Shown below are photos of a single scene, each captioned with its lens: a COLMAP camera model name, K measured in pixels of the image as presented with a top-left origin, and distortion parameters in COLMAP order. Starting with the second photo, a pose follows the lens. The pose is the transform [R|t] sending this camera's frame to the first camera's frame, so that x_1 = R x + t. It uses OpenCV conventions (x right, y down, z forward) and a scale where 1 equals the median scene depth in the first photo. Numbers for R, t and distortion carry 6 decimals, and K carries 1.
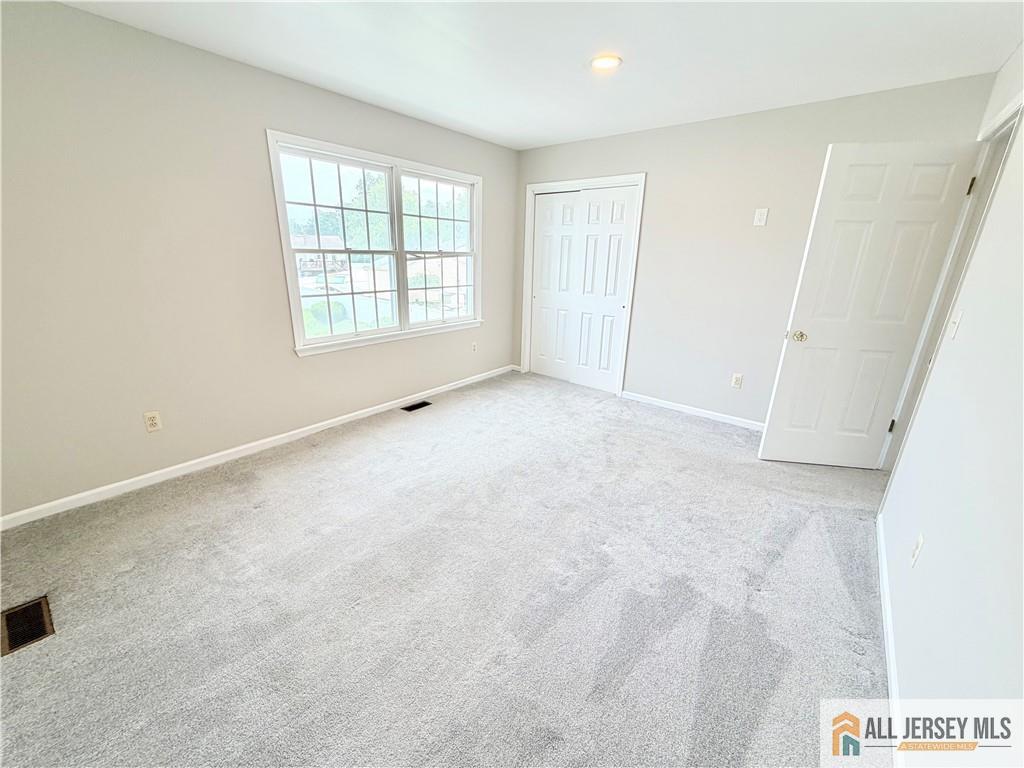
lens RADIAL K [[409.7, 0, 512.0], [0, 409.7, 384.0], [0, 0, 1]] dist [0.000808, 0.000156]
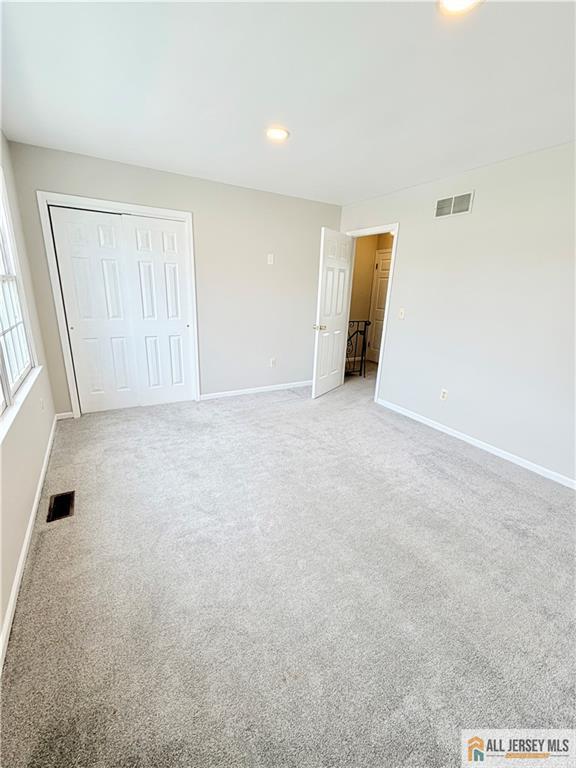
lens RADIAL K [[326.4, 0, 288.0], [0, 326.4, 384.0], [0, 0, 1]] dist [0.000632, 0.000031]
pose [[0.348515, -0.278205, 0.895064, -0.767145], [0.258059, 0.946510, 0.193713, -0.209962], [-0.901079, 0.163468, 0.401666, 0.602538]]
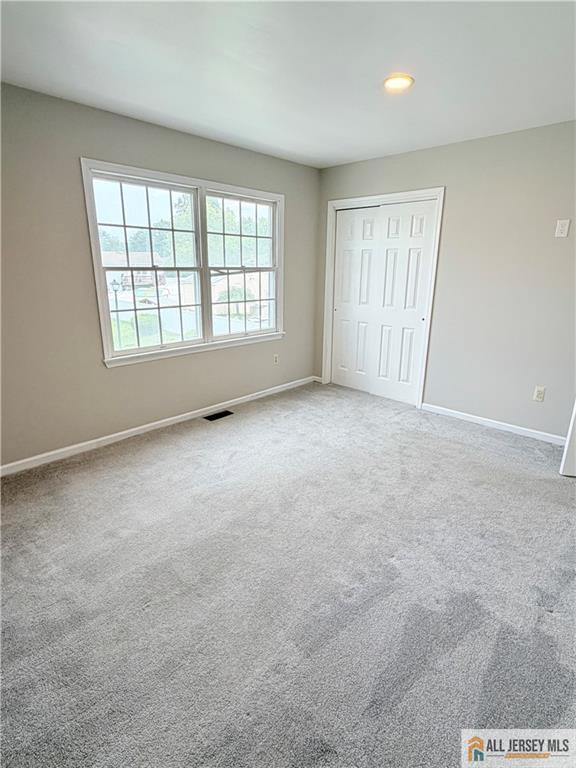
lens RADIAL K [[401.0, 0, 292.3], [0, 401.0, 385.9], [0, 0, 1]] dist [0.000693, -0.000148]
pose [[0.997326, 0.008013, -0.072641, 0.038256], [-0.009400, 0.999780, -0.018773, -0.005270], [0.072475, 0.019406, 0.997181, -0.002018]]
